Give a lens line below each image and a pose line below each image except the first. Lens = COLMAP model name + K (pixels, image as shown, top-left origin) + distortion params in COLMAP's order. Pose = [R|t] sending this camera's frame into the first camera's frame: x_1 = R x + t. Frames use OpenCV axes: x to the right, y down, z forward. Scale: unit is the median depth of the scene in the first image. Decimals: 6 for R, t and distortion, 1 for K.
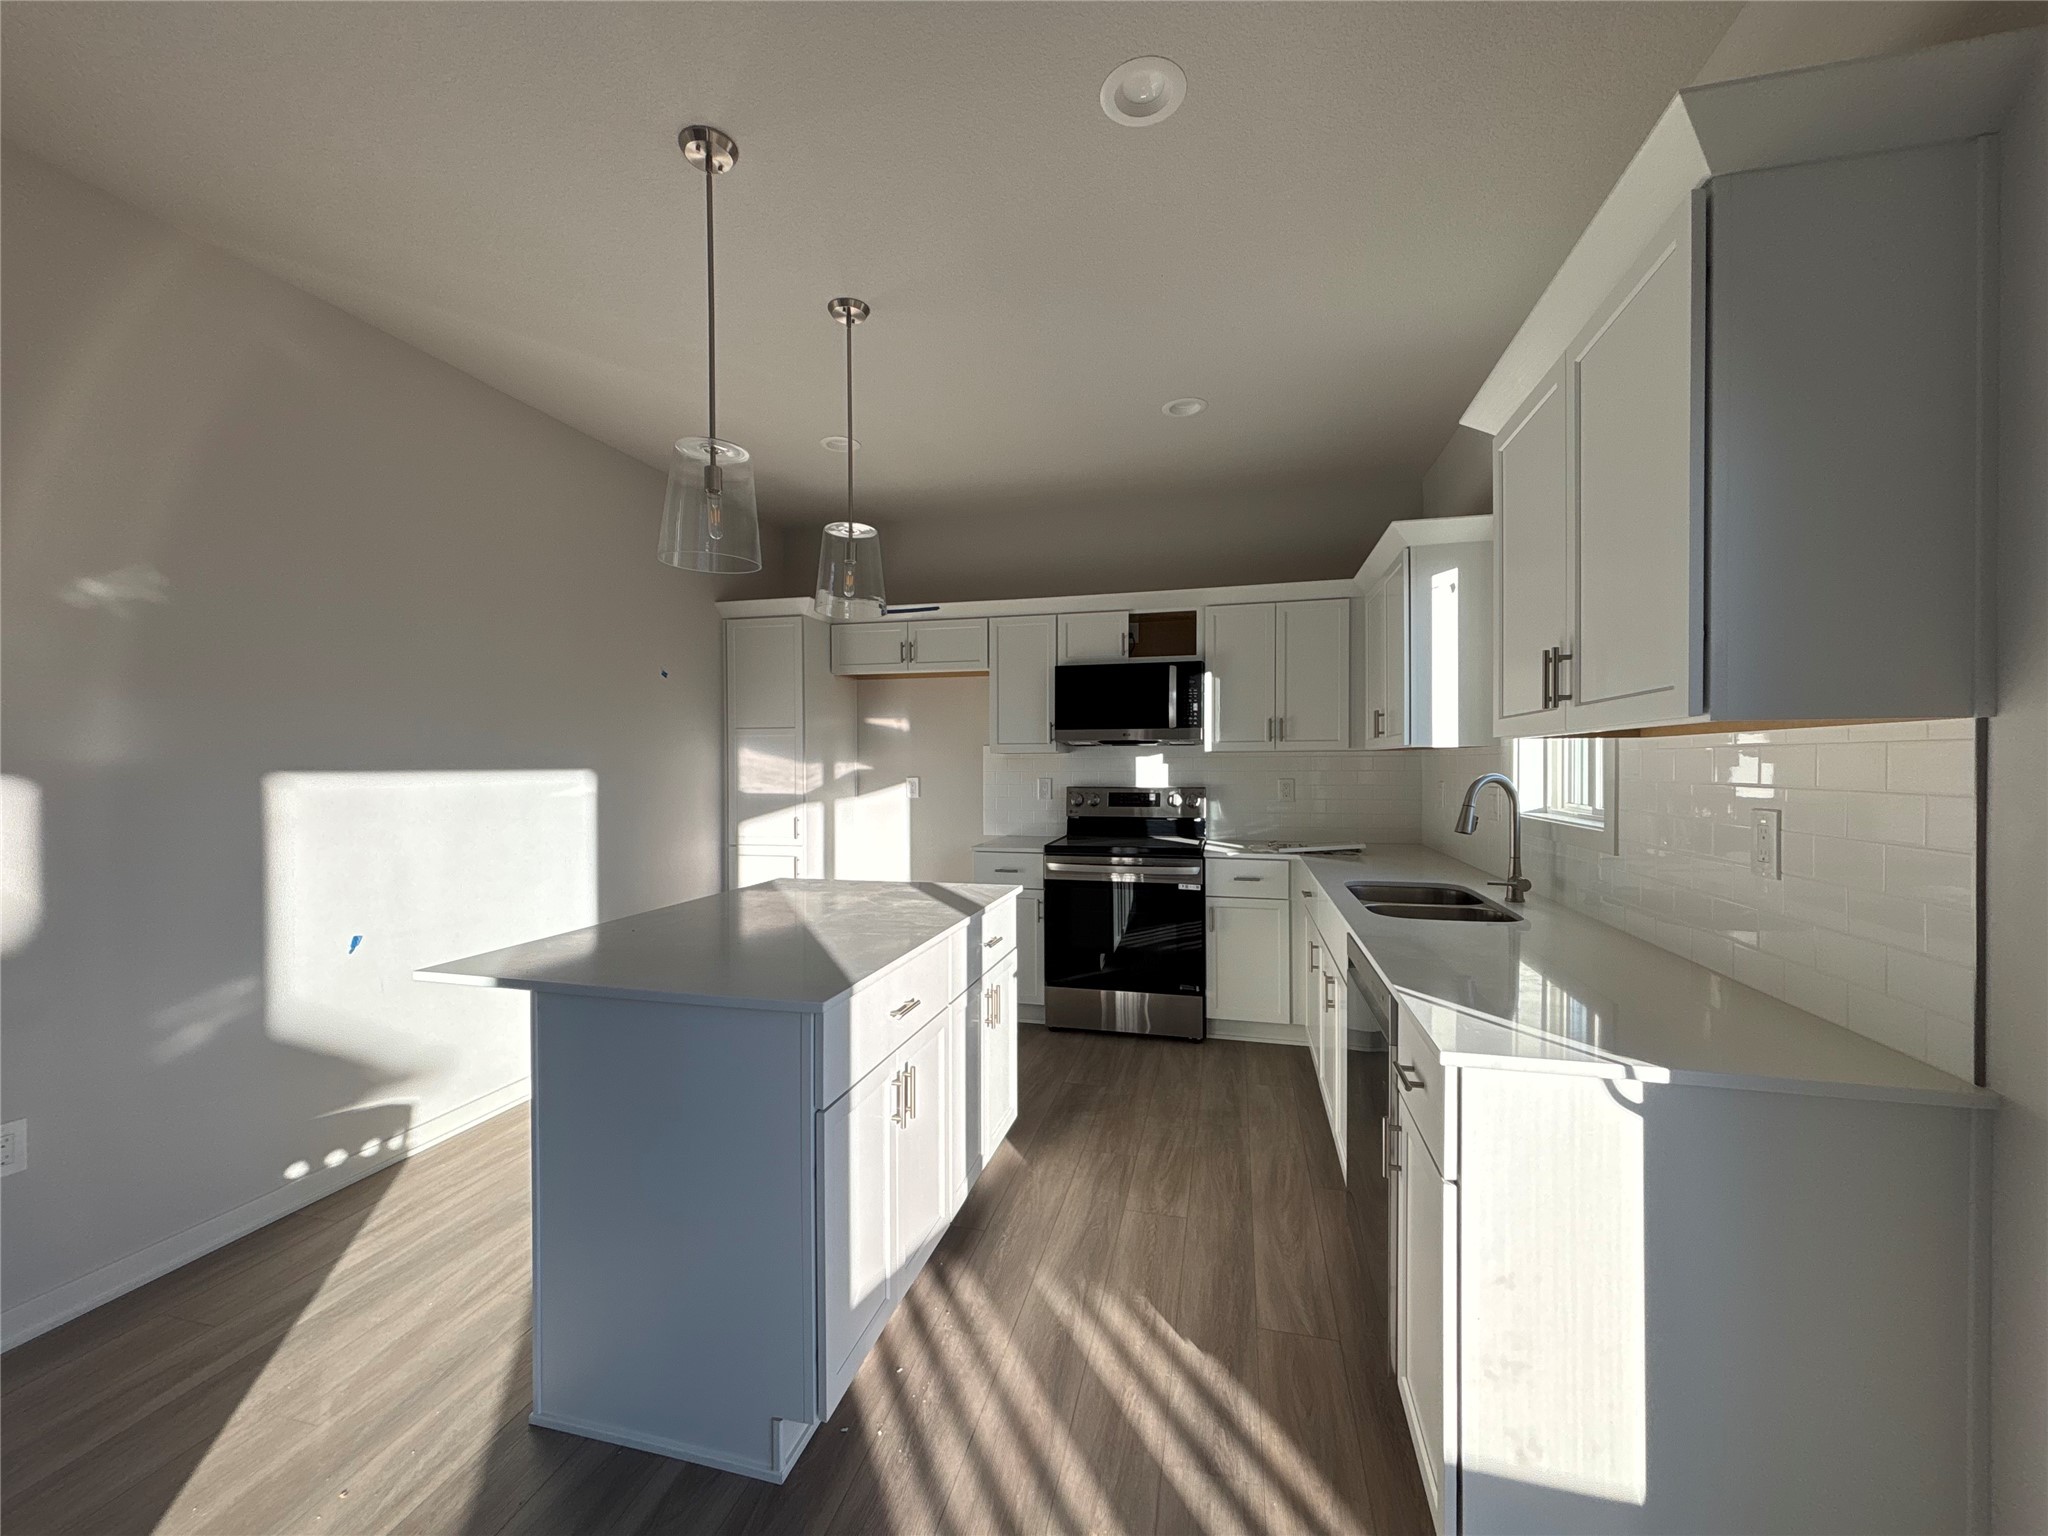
lens RADIAL K [[821.3, 0, 1015.4], [0, 821.3, 765.0], [0, 0, 1]] dist [0.027463, -0.007032]
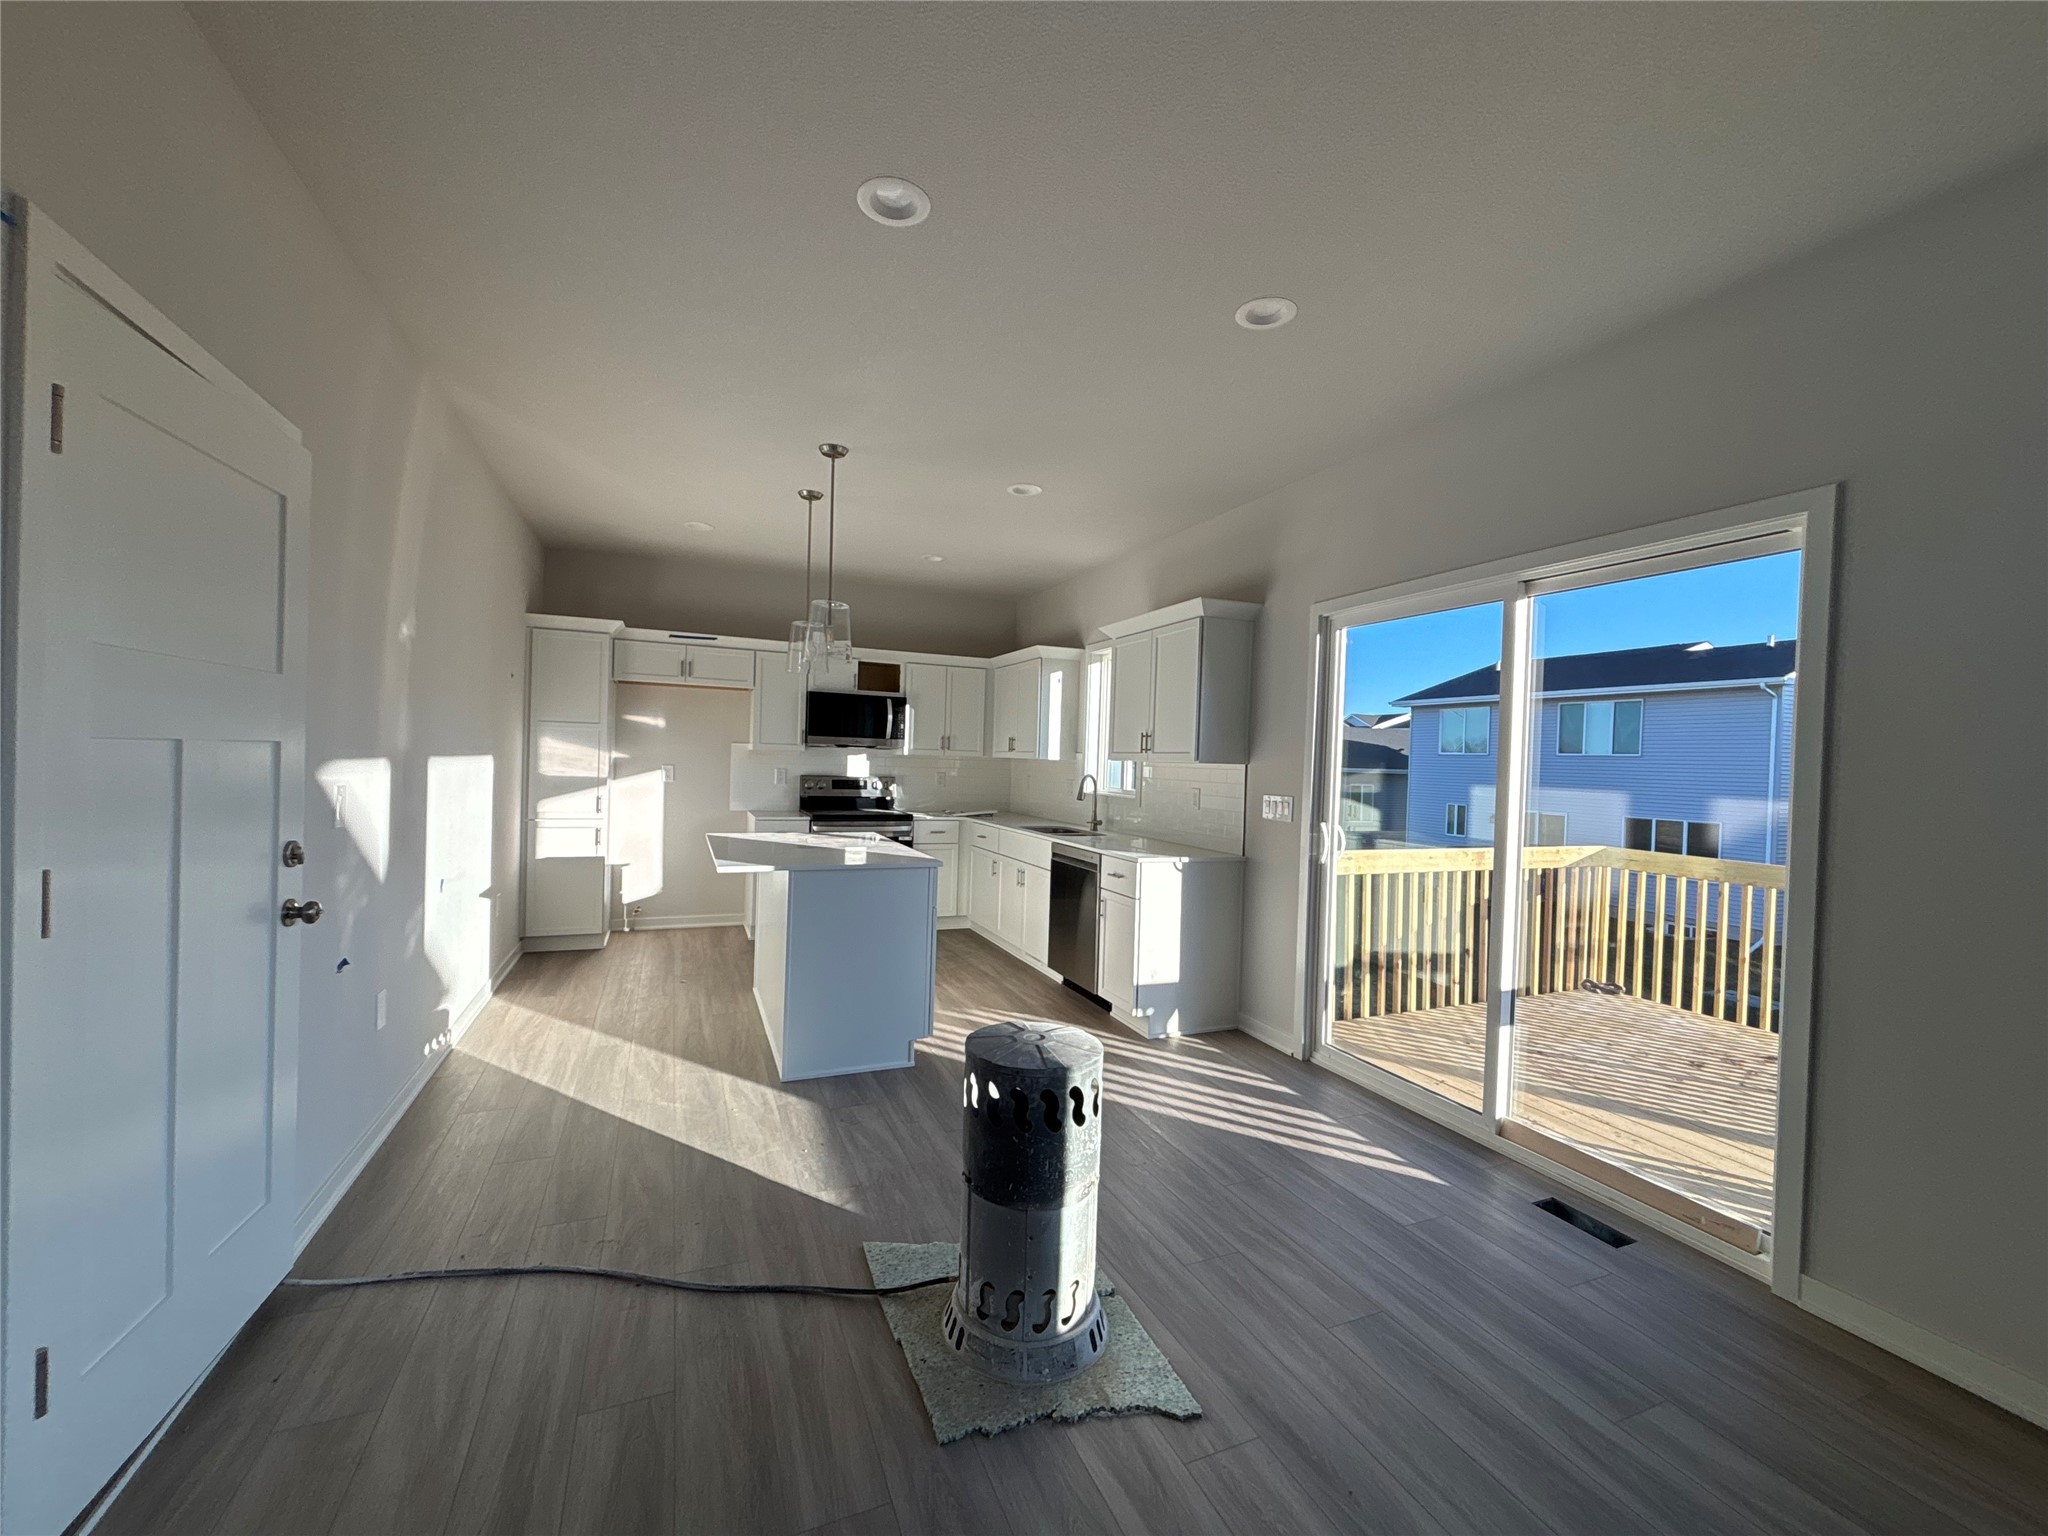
lens RADIAL K [[821.3, 0, 1015.4], [0, 821.3, 765.0], [0, 0, 1]] dist [0.027463, -0.007032]
pose [[0.792452, 0.025756, 0.609390, -0.552813], [-0.033764, 0.999428, 0.001665, -0.005855], [-0.608999, -0.021895, 0.792869, -0.378439]]
